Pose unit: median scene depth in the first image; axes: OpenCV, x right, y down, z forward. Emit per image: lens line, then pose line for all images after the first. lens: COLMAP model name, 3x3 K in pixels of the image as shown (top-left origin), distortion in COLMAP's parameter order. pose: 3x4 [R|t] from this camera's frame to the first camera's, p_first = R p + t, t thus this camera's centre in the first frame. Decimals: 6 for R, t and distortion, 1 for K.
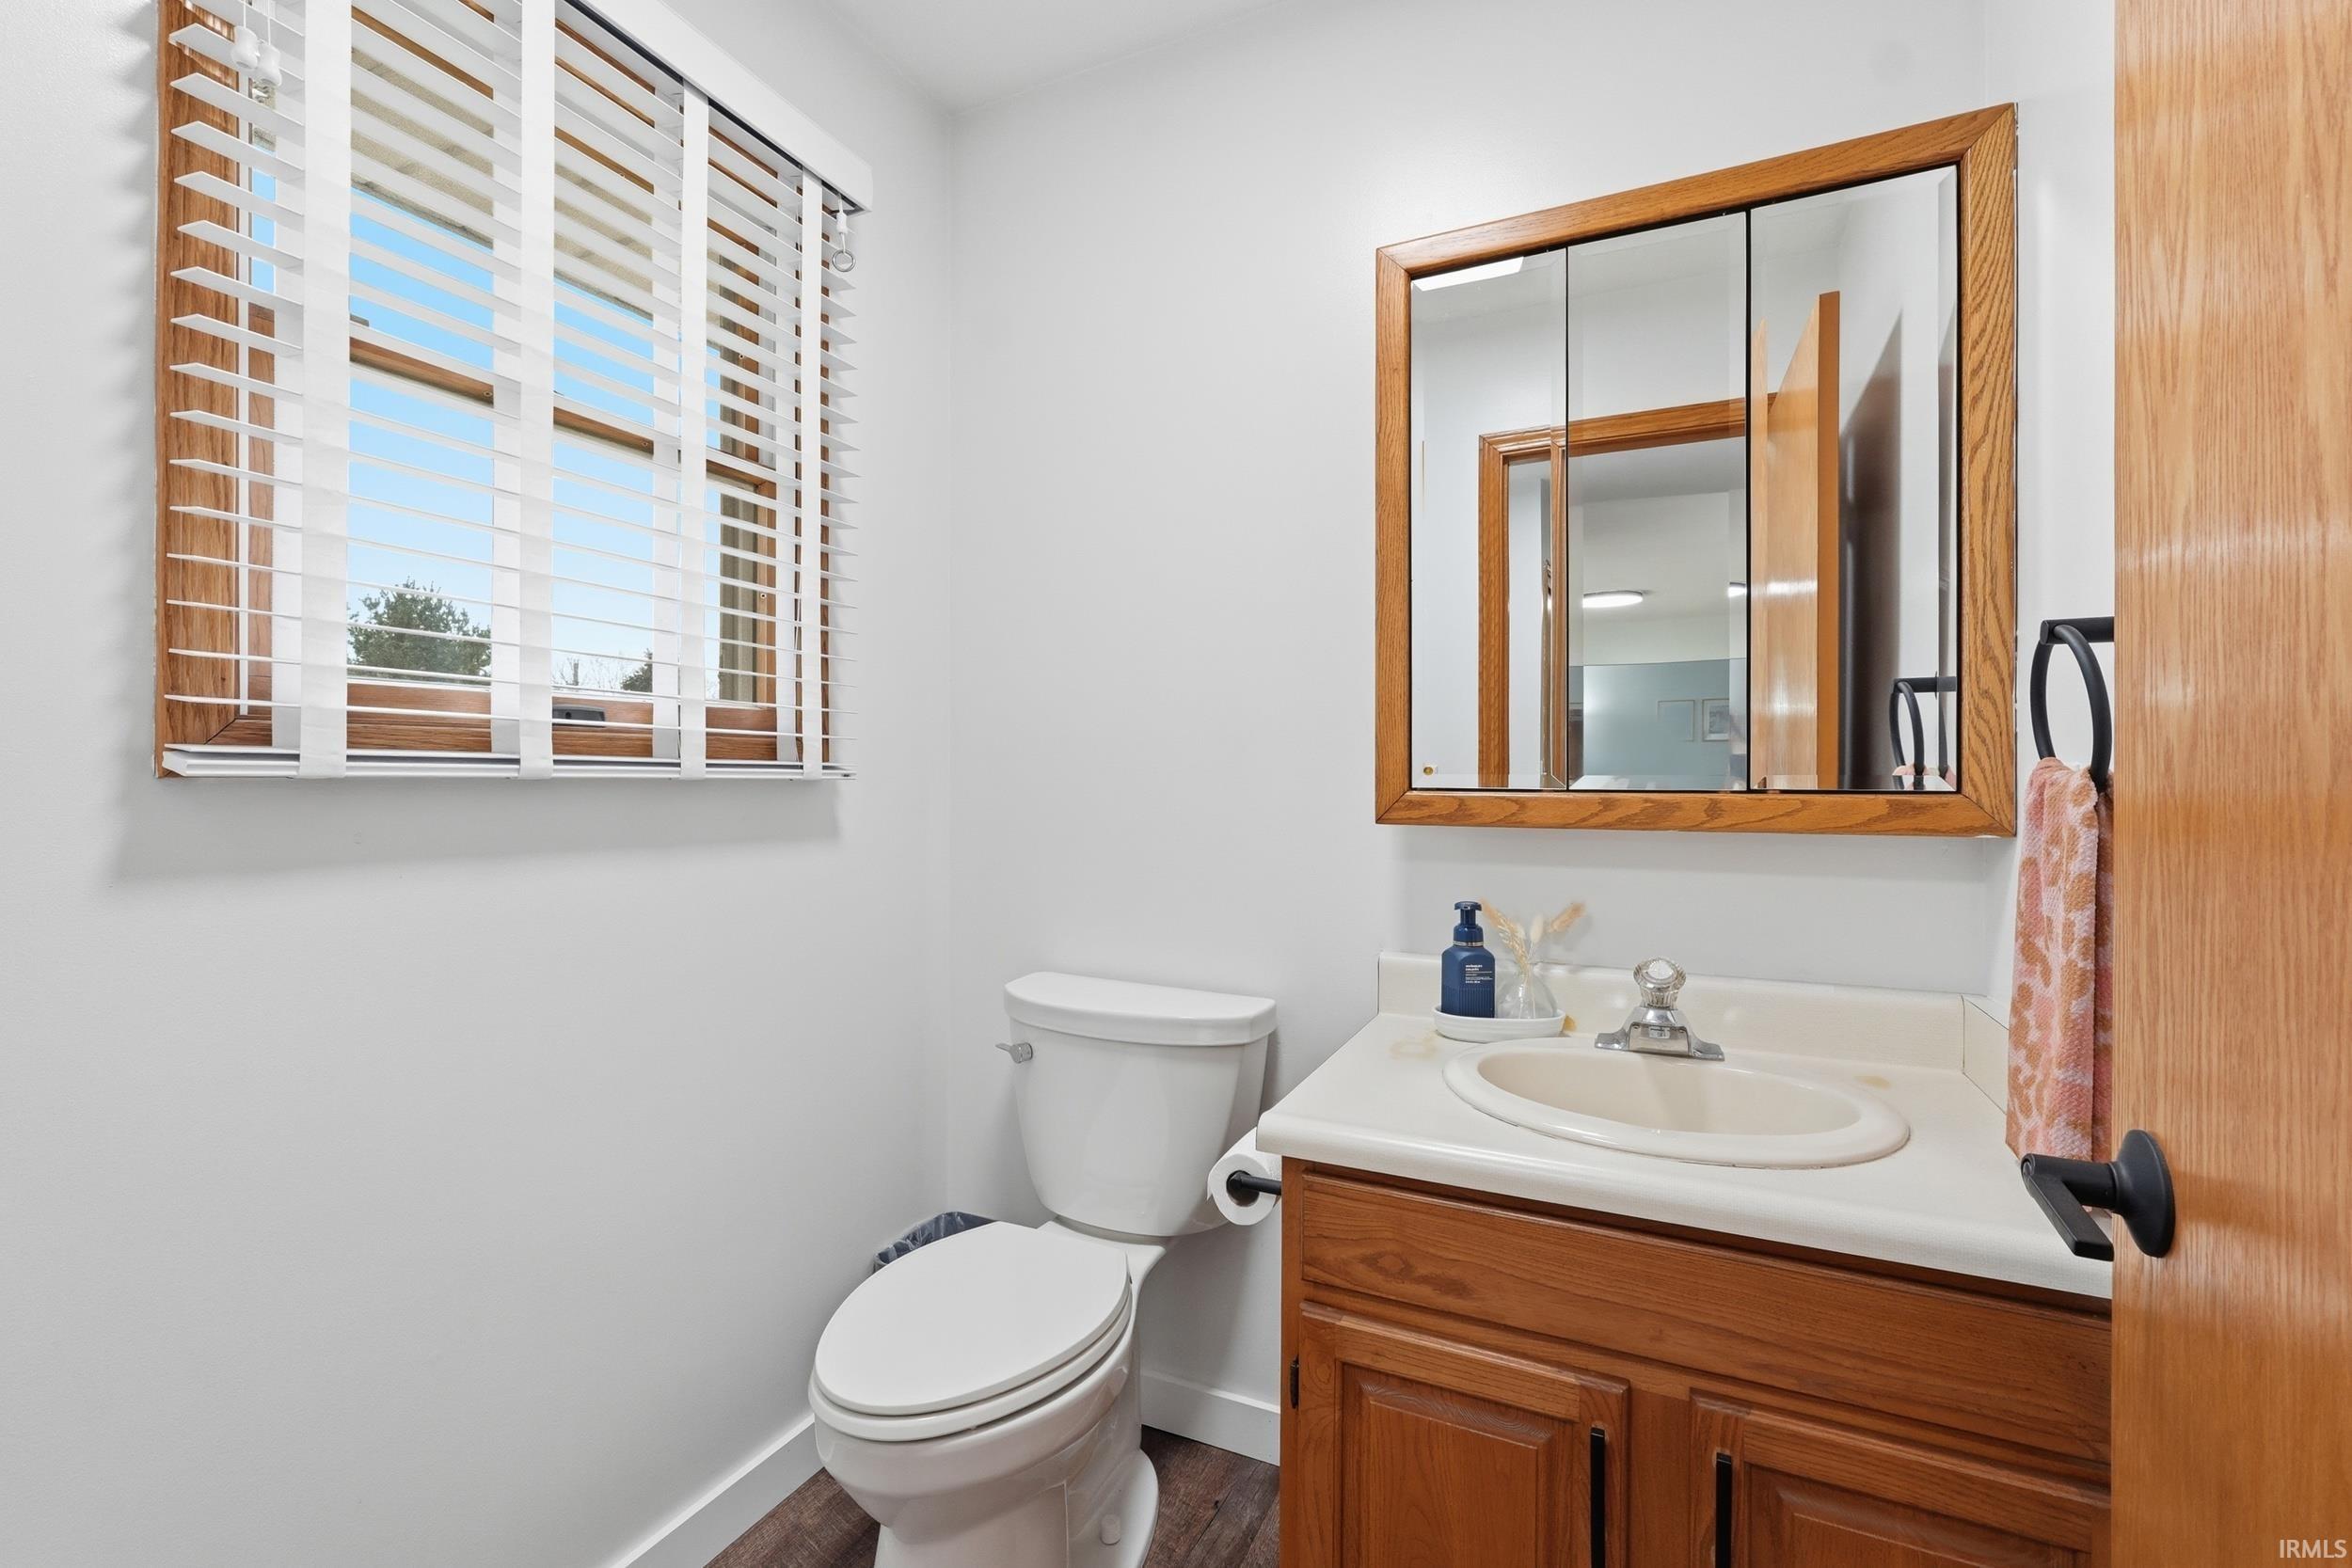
lens RADIAL K [[1002.2, 0, 1182.1], [0, 1002.2, 782.5], [0, 0, 1]] dist [-0.000105, 0.000720]
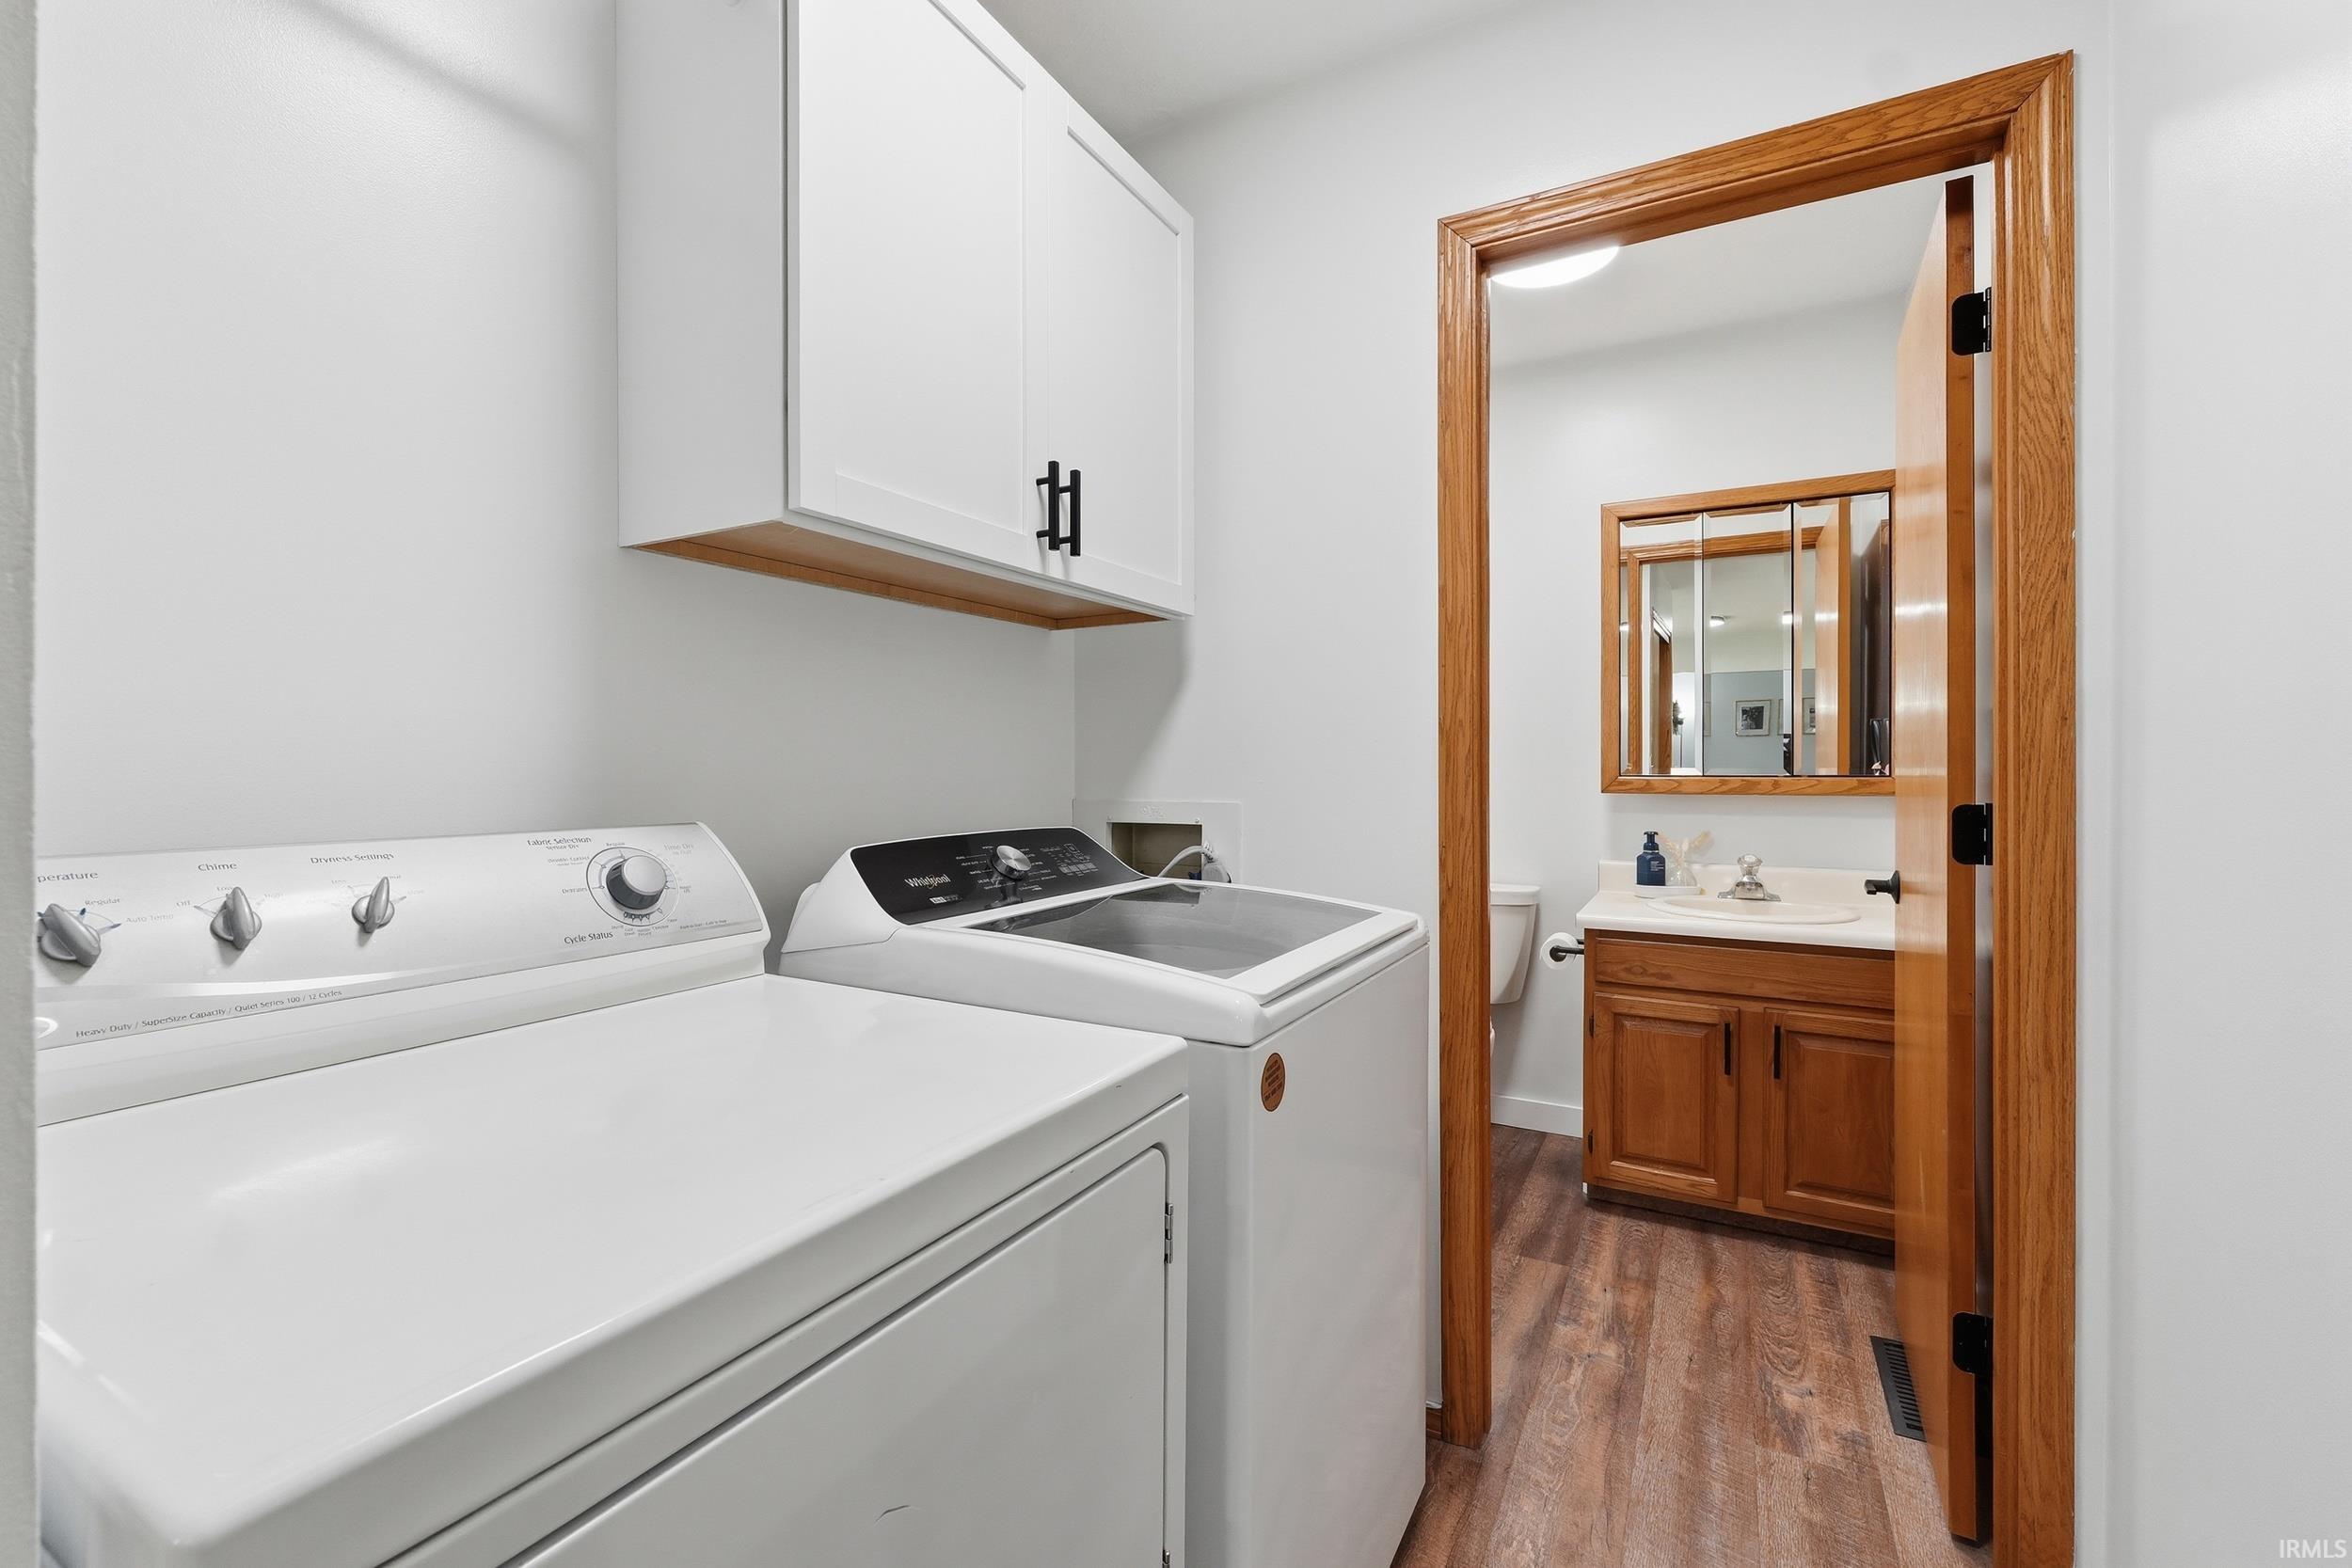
lens RADIAL K [[1002.2, 0, 1170.6], [0, 1002.2, 773.9], [0, 0, 1]] dist [-0.000105, 0.000720]
pose [[0.997557, -0.002116, -0.069829, -0.609778], [0.002078, 0.999998, -0.000609, 0.002601], [0.069830, 0.000462, 0.997559, -1.226780]]
